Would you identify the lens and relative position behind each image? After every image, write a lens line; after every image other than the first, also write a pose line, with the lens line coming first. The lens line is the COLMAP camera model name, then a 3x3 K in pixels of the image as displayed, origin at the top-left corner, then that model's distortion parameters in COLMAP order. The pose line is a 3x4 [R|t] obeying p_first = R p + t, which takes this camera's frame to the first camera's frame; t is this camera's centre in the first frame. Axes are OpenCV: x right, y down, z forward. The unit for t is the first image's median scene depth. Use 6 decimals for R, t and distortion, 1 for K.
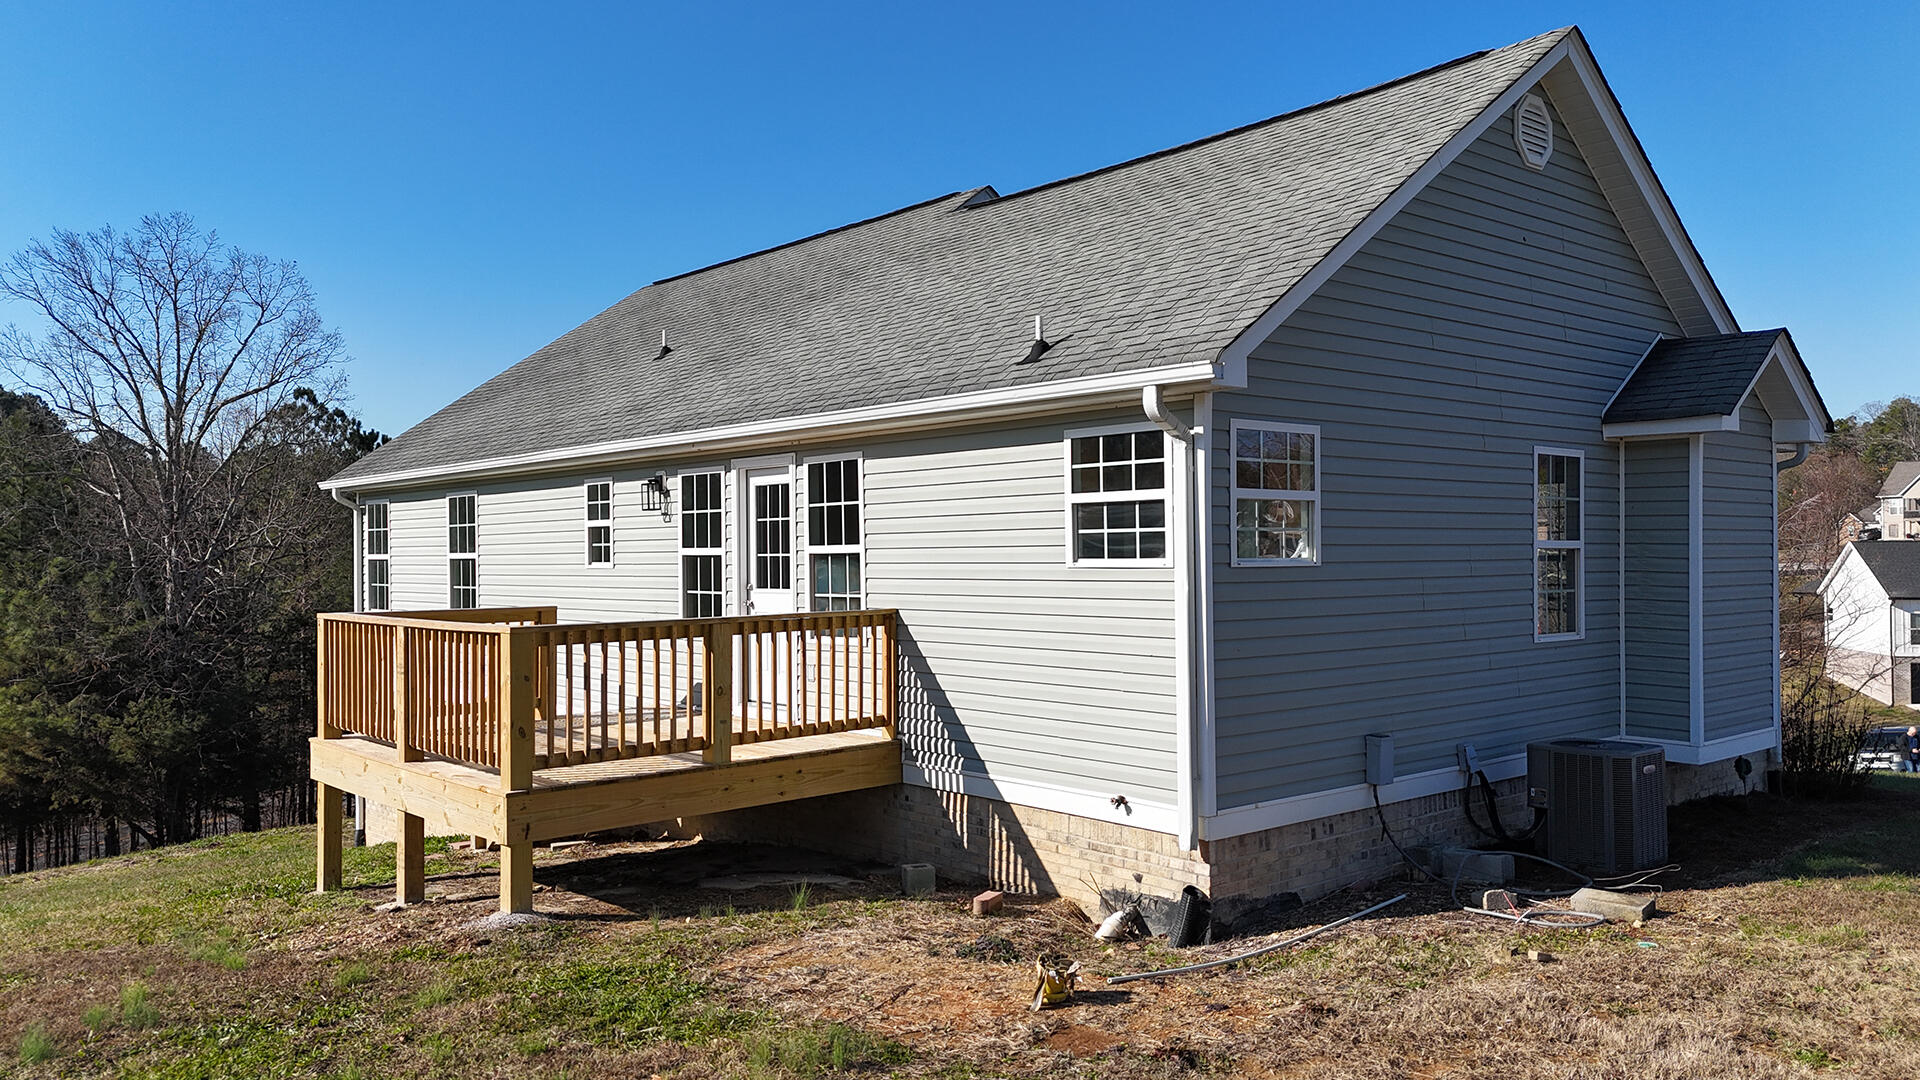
lens RADIAL K [[1406.1, 0, 962.8], [0, 1406.1, 539.2], [0, 0, 1]] dist [0.069134, -0.058625]
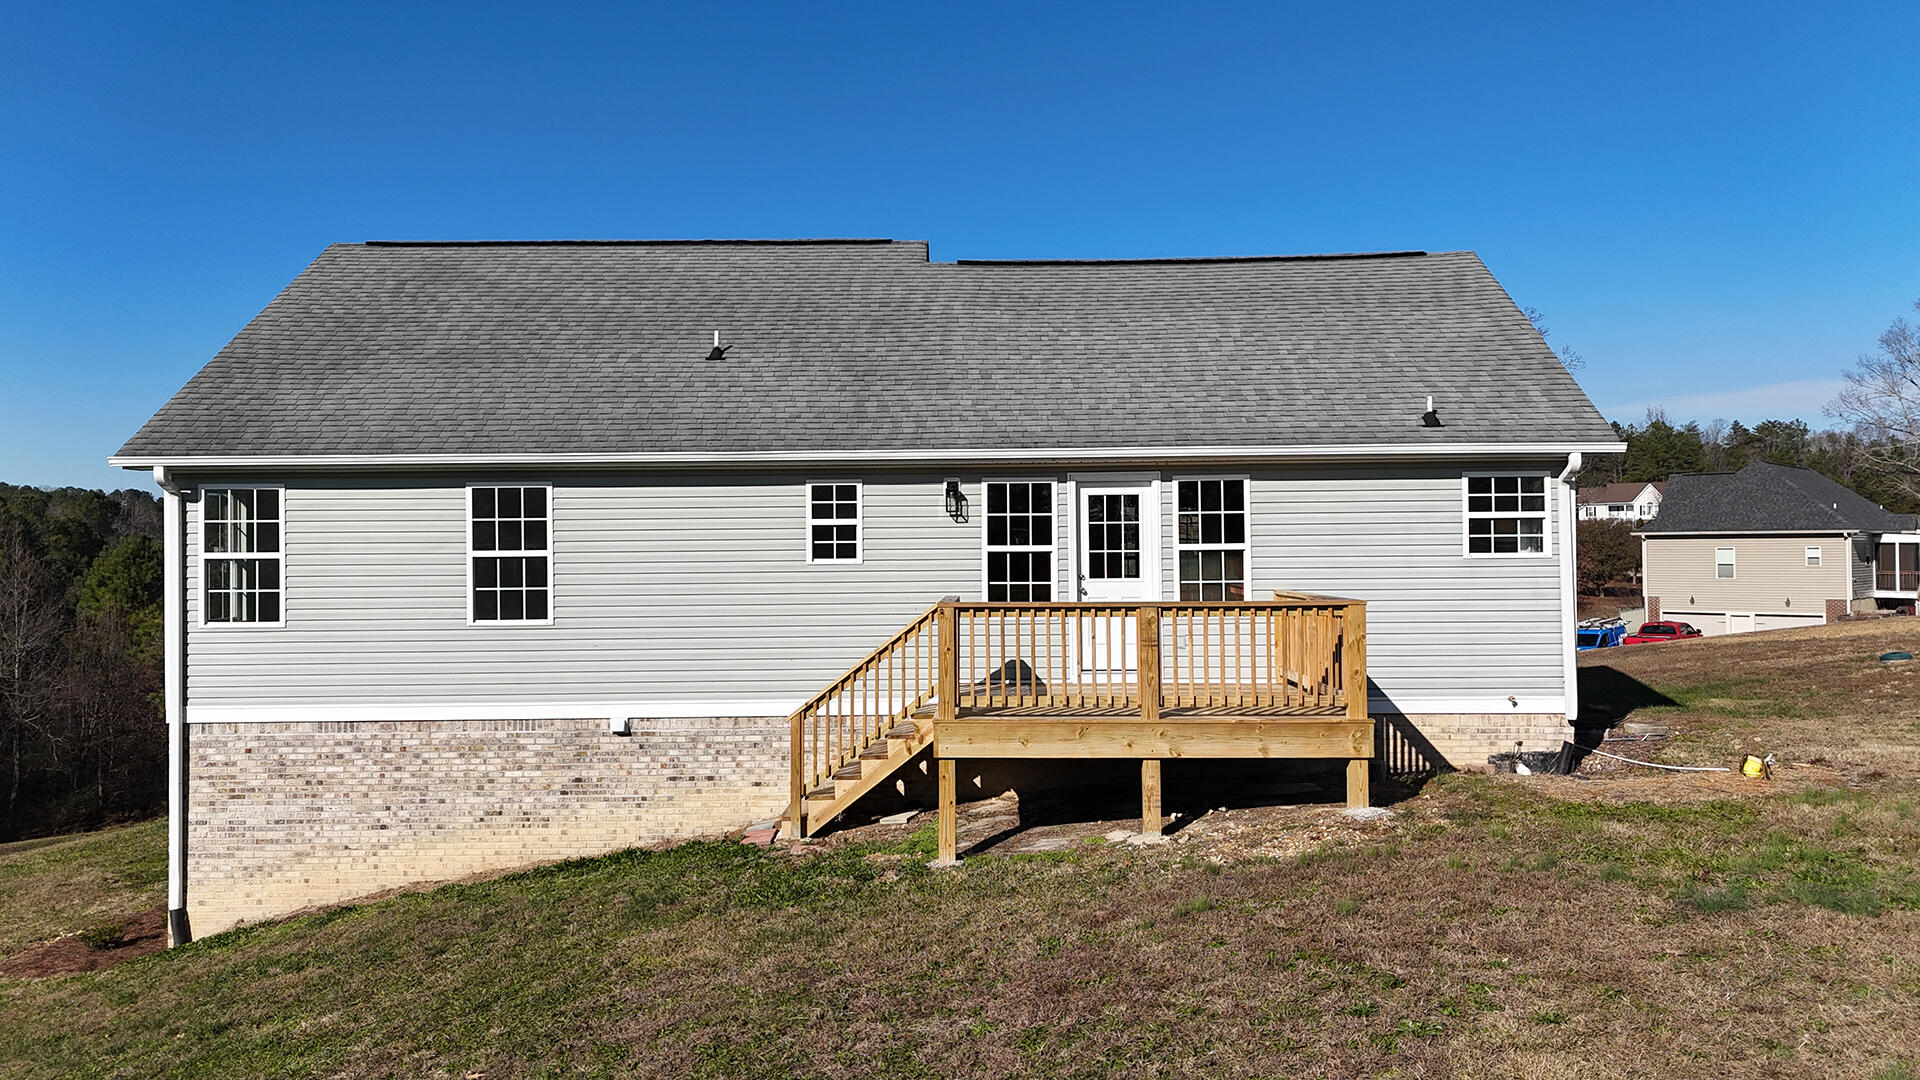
lens RADIAL K [[1406.1, 0, 960.5], [0, 1406.1, 545.1], [0, 0, 1]] dist [0.069134, -0.058625]
pose [[0.679617, 0.012642, 0.733459, -1.188361], [-0.006033, 0.999914, -0.011644, 0.021870], [-0.733543, 0.003489, 0.679634, 0.262108]]
